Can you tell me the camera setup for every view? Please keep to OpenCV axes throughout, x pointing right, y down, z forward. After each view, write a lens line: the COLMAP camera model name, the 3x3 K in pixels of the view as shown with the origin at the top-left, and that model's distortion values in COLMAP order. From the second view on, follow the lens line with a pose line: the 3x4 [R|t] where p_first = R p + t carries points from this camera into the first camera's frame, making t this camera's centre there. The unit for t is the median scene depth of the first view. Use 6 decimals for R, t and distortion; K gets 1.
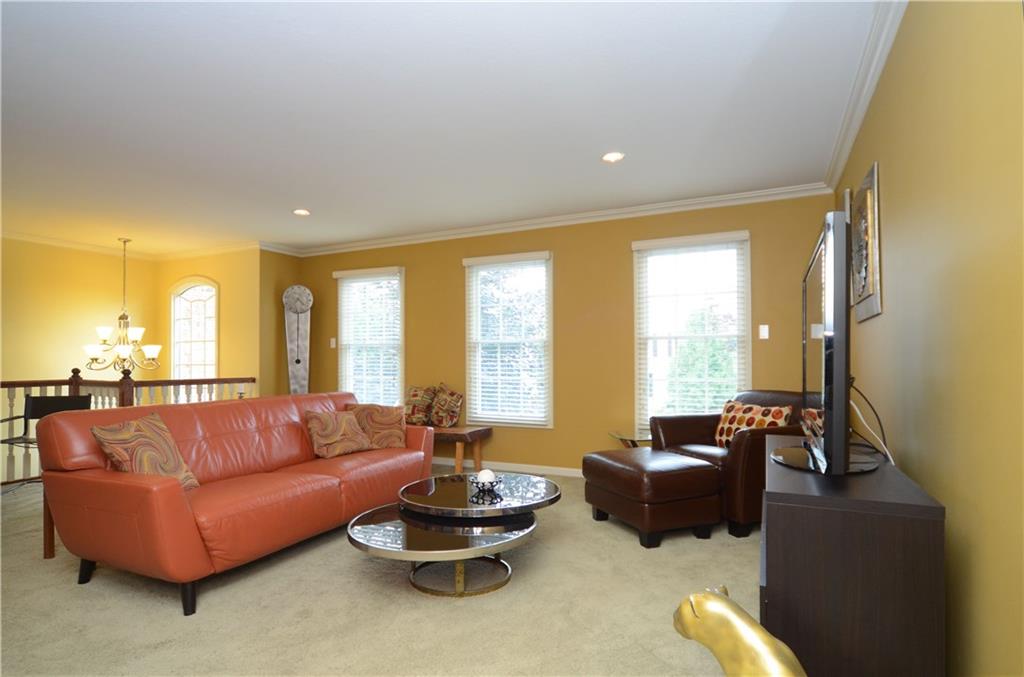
lens RADIAL K [[560.5, 0, 512.1], [0, 560.5, 347.7], [0, 0, 1]] dist [-0.006937, 0.002448]
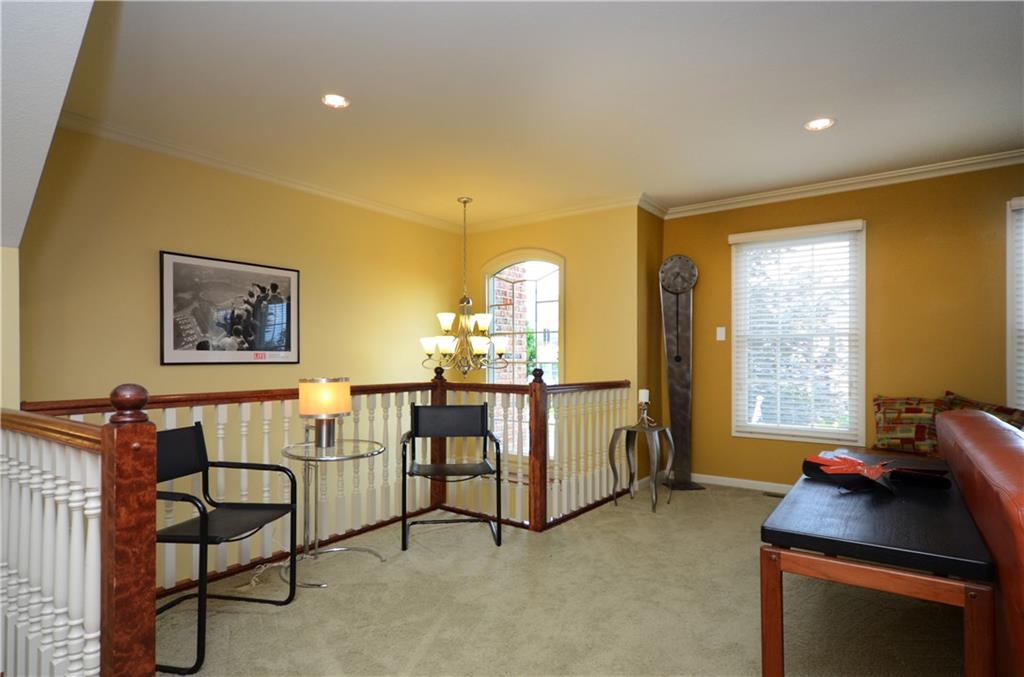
lens RADIAL K [[560.5, 0, 511.1], [0, 560.5, 338.7], [0, 0, 1]] dist [-0.006937, 0.002448]
pose [[0.985204, -0.000466, -0.171383, -0.473492], [-0.001427, 0.999939, -0.010926, 0.006793], [0.171378, 0.011009, 0.985144, 0.237721]]
